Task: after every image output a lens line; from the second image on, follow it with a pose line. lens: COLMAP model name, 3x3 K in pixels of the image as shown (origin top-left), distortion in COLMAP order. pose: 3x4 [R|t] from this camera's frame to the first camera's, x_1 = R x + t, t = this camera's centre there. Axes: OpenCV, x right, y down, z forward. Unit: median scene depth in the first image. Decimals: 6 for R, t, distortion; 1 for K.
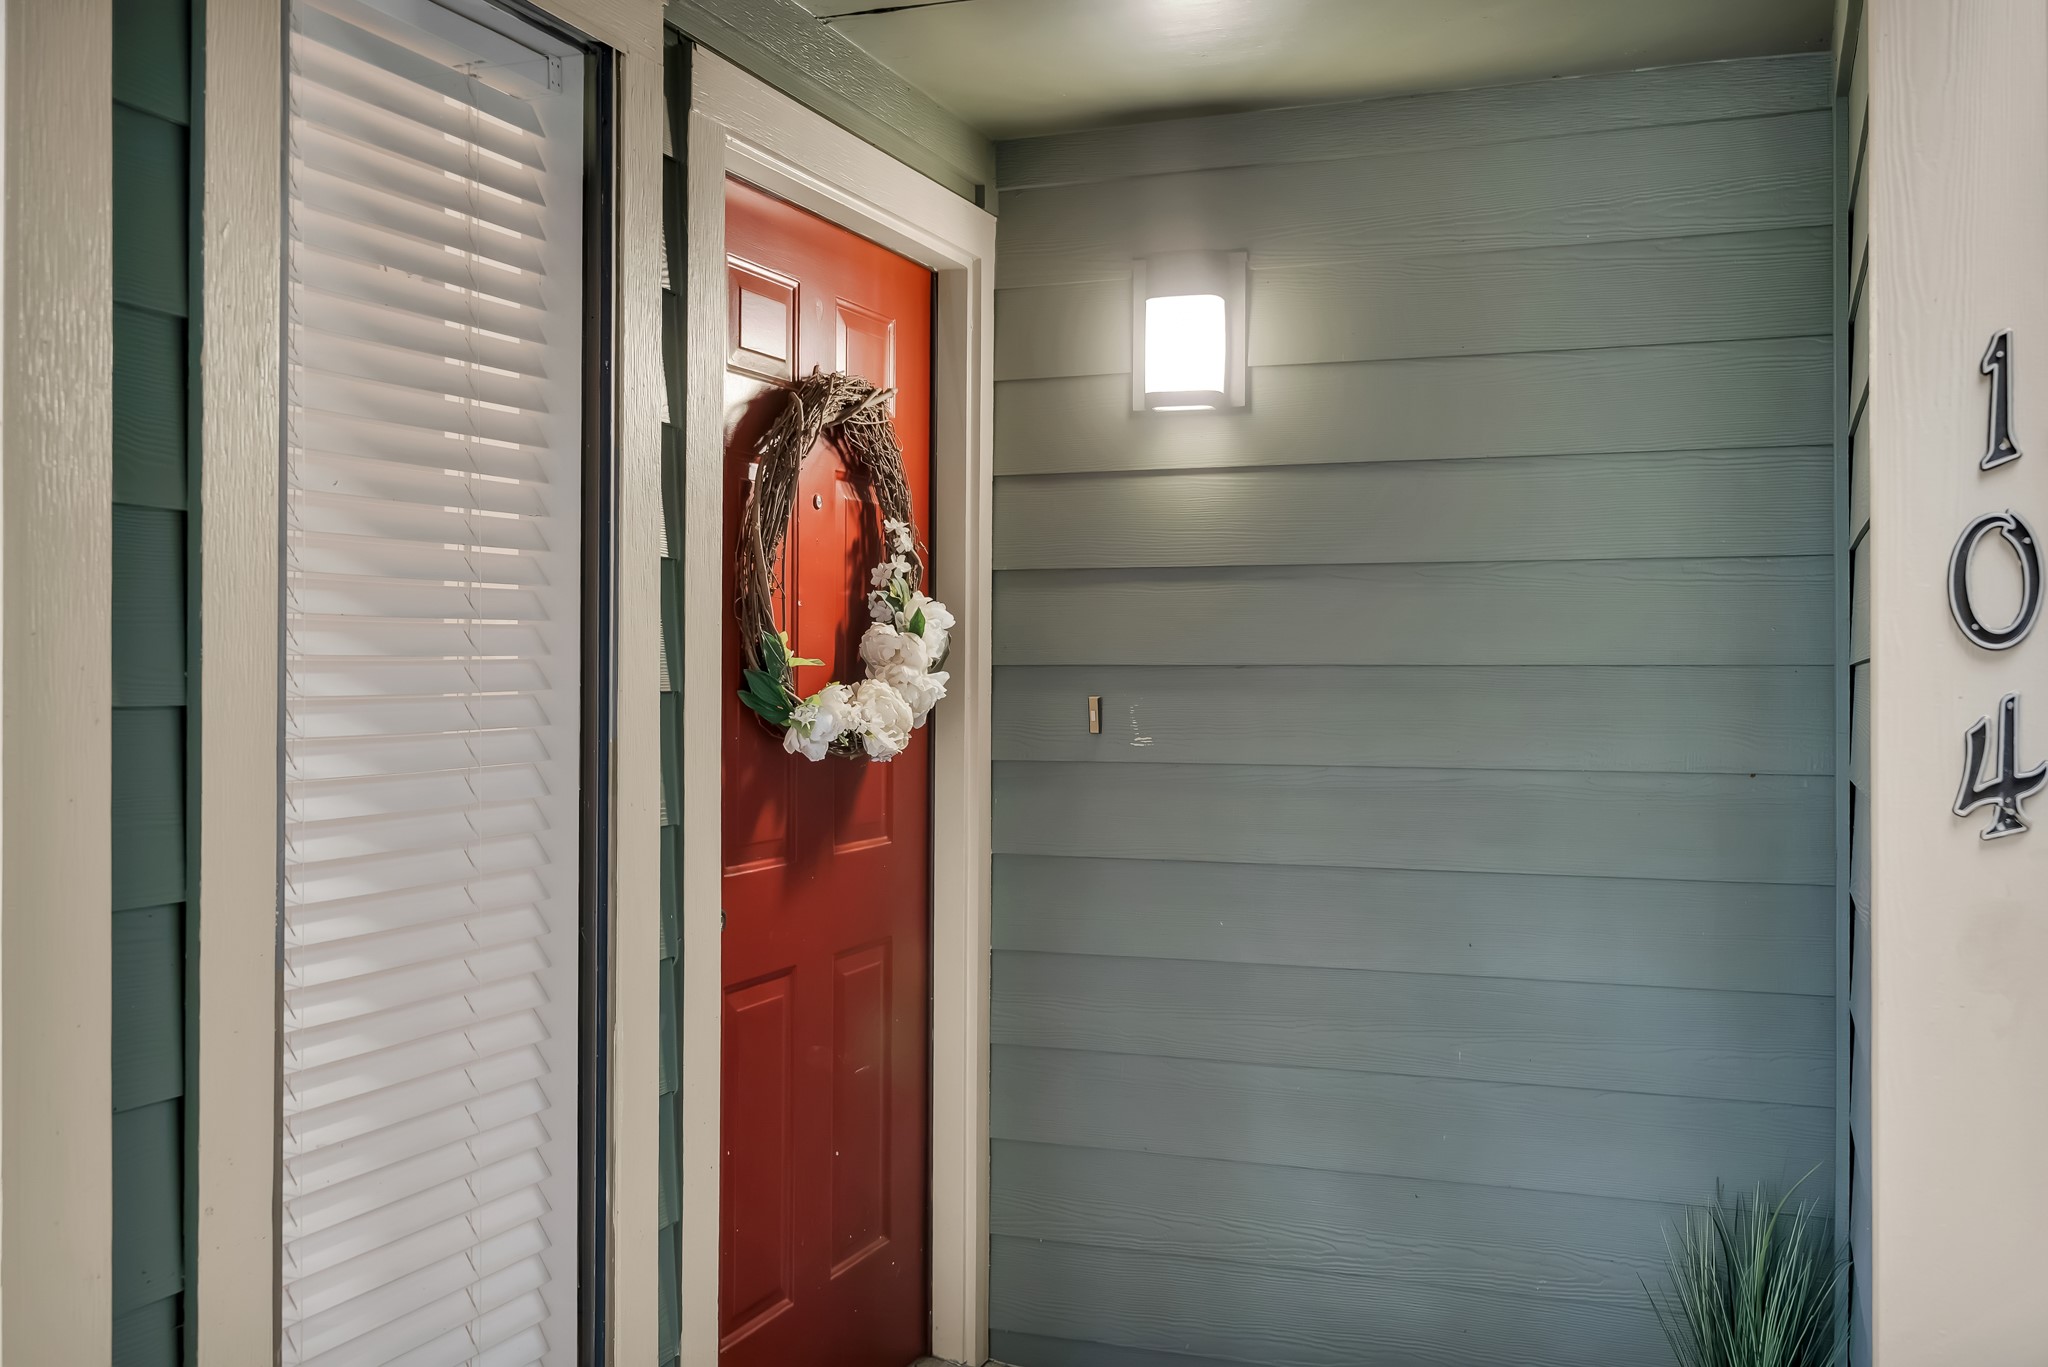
lens RADIAL K [[1913.9, 0, 1023.7], [0, 1913.9, 678.6], [0, 0, 1]] dist [-0.013364, 0.000000]
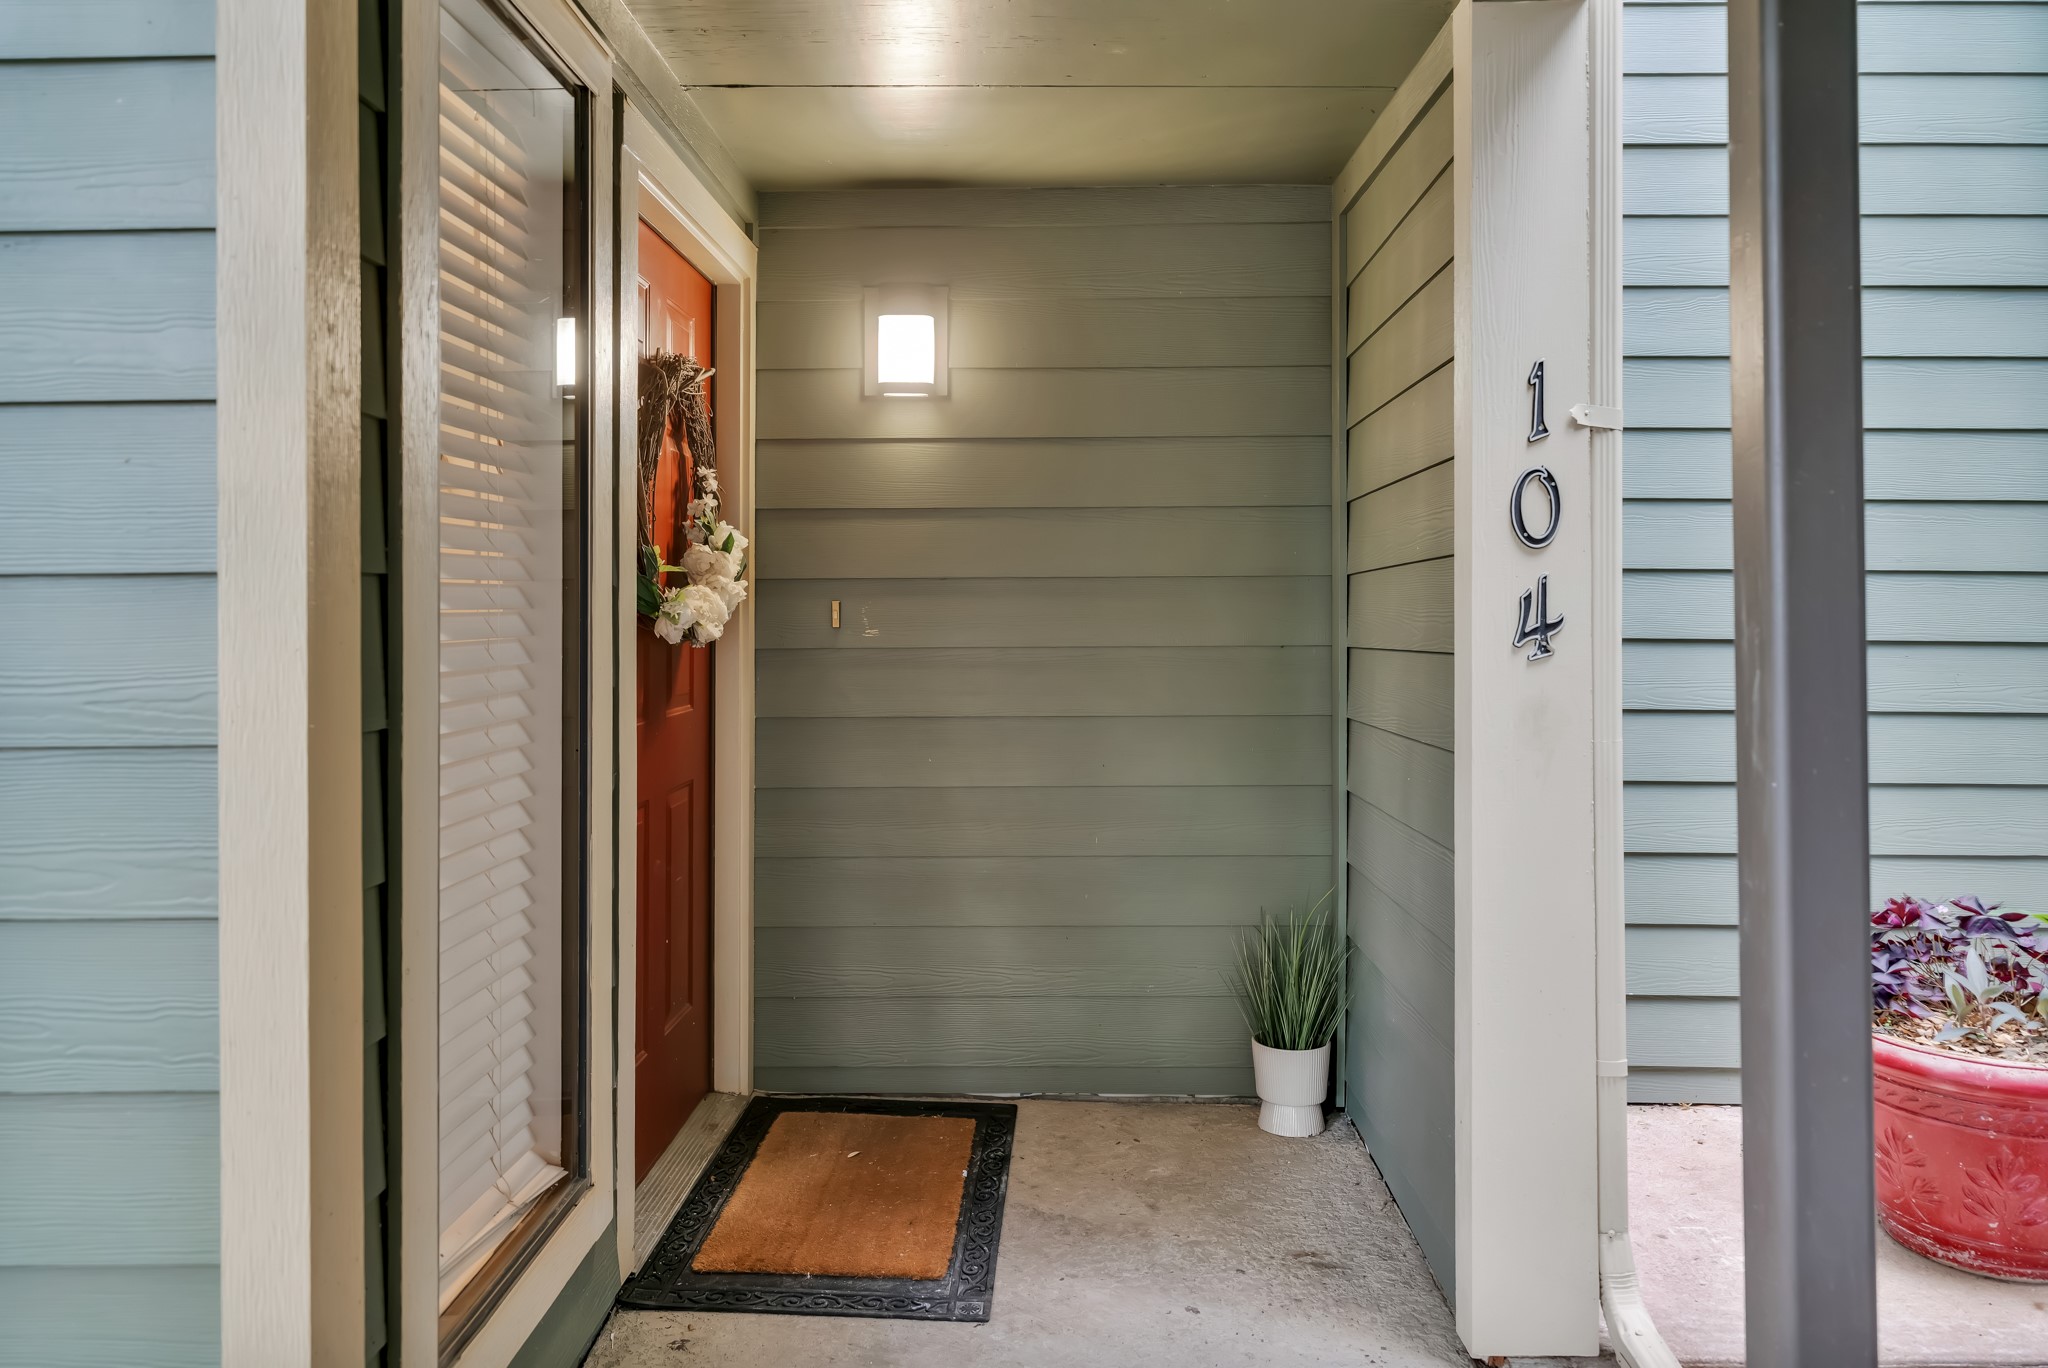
lens RADIAL K [[1429.5, 0, 1032.8], [0, 1429.5, 626.0], [0, 0, 1]] dist [0.009297, 0.001017]
pose [[0.938522, -0.007992, 0.345127, -0.199907], [0.007058, 0.999967, 0.003963, 0.026214], [-0.345148, -0.001284, 0.938548, -0.021948]]
